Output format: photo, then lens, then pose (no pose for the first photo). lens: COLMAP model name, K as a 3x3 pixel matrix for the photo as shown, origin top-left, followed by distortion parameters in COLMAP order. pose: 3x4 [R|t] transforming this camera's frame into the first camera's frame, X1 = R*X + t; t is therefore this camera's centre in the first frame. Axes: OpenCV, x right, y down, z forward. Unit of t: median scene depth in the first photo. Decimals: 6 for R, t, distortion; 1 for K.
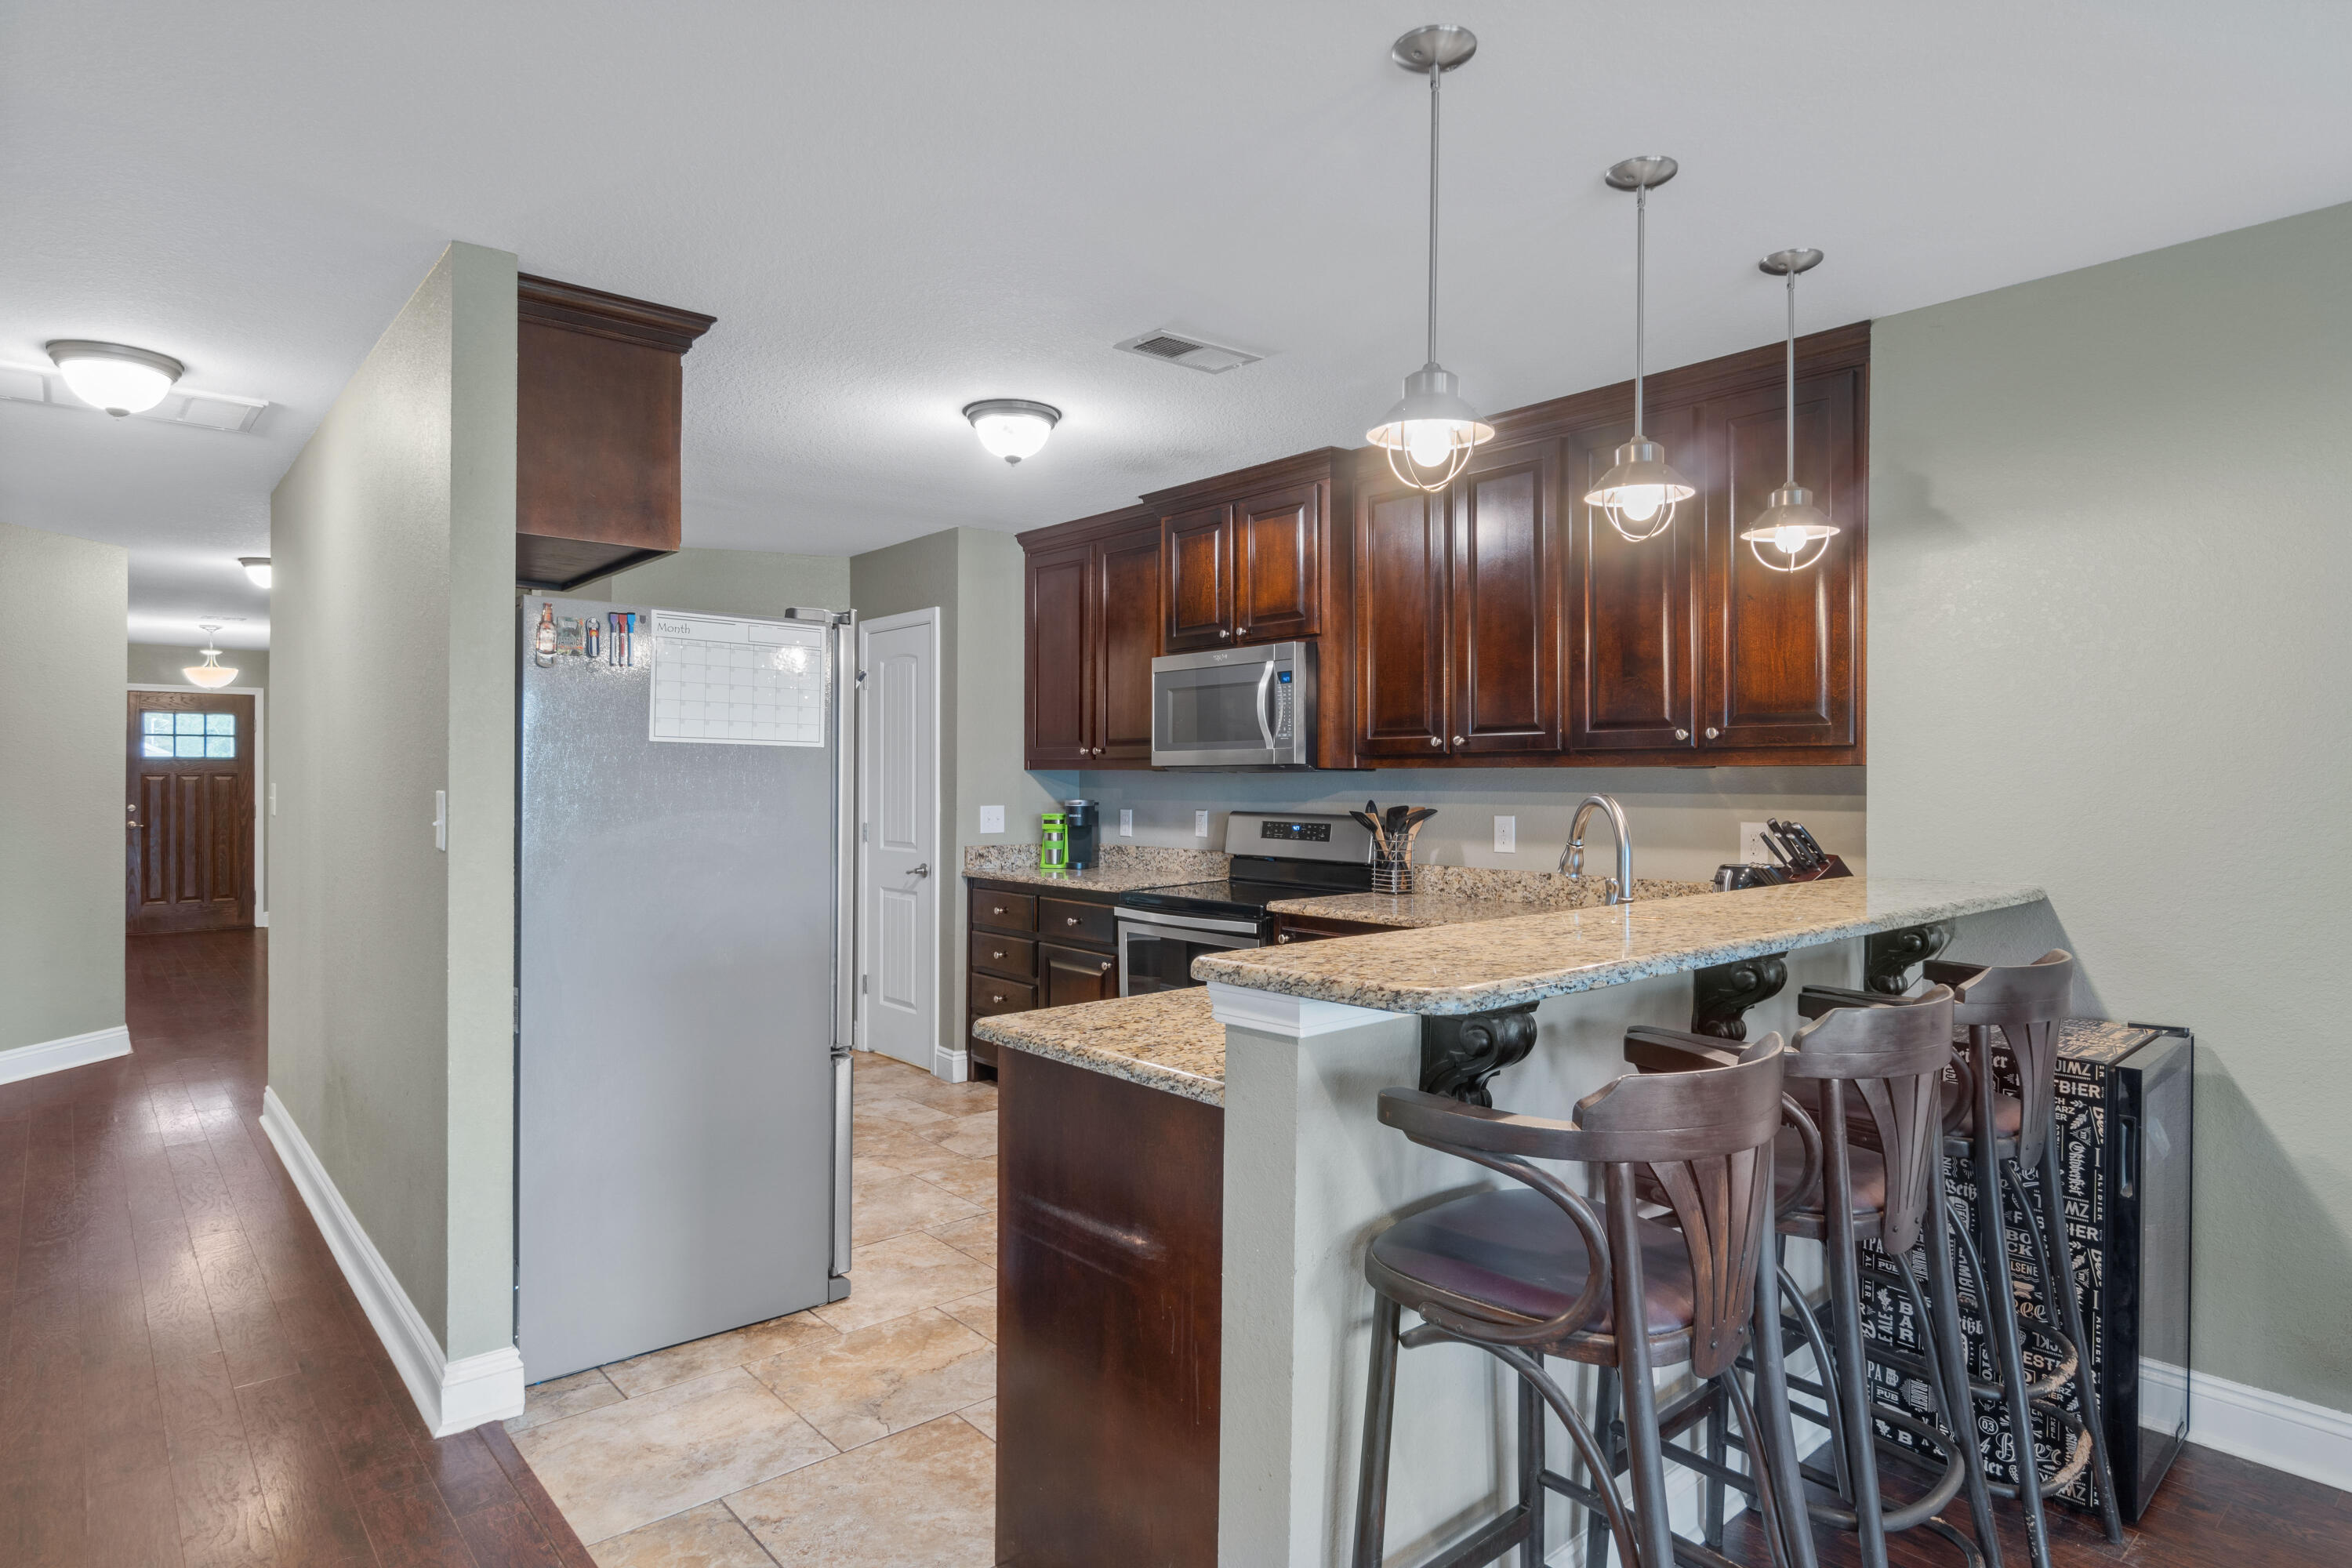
lens RADIAL K [[1295.5, 0, 1178.7], [0, 1295.5, 768.9], [0, 0, 1]] dist [0.002049, 0.000062]
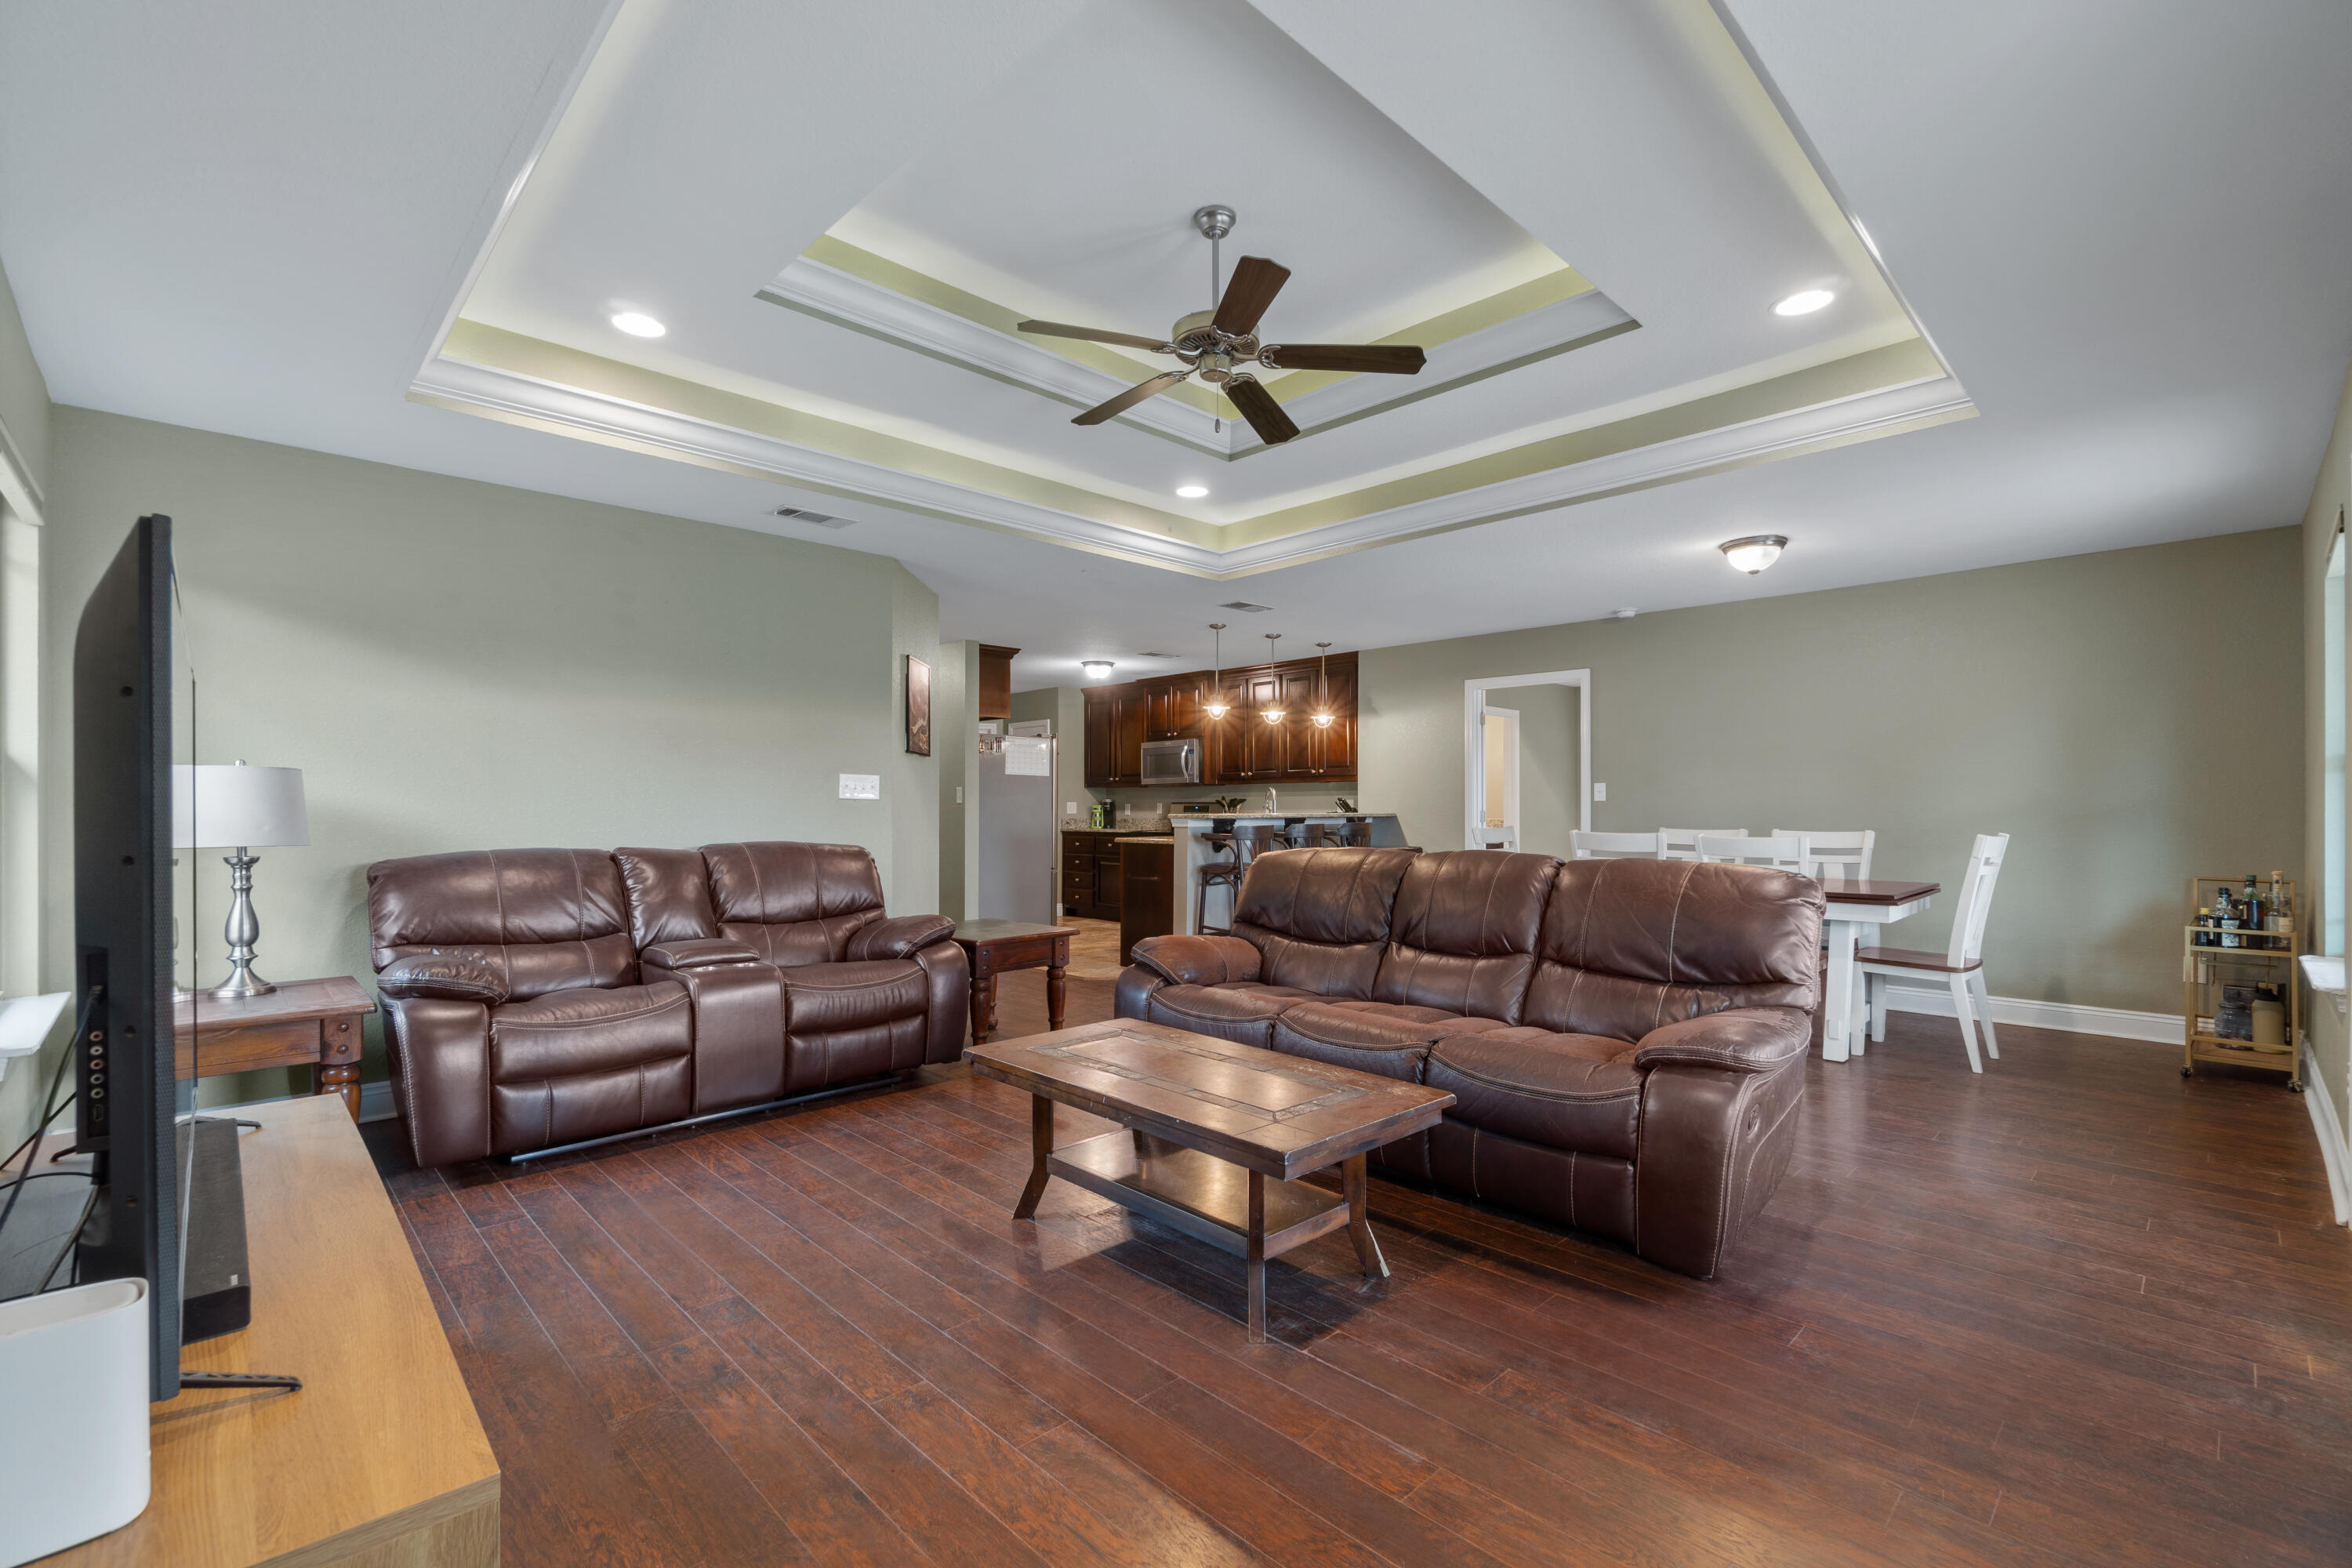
lens RADIAL K [[1022.3, 0, 1171.1], [0, 1022.3, 797.9], [0, 0, 1]] dist [-0.000231, 0.000683]
pose [[0.998859, -0.001016, 0.047754, -0.061395], [0.001208, 0.999991, -0.003980, 0.034227], [-0.047750, 0.004033, 0.998851, -1.111530]]
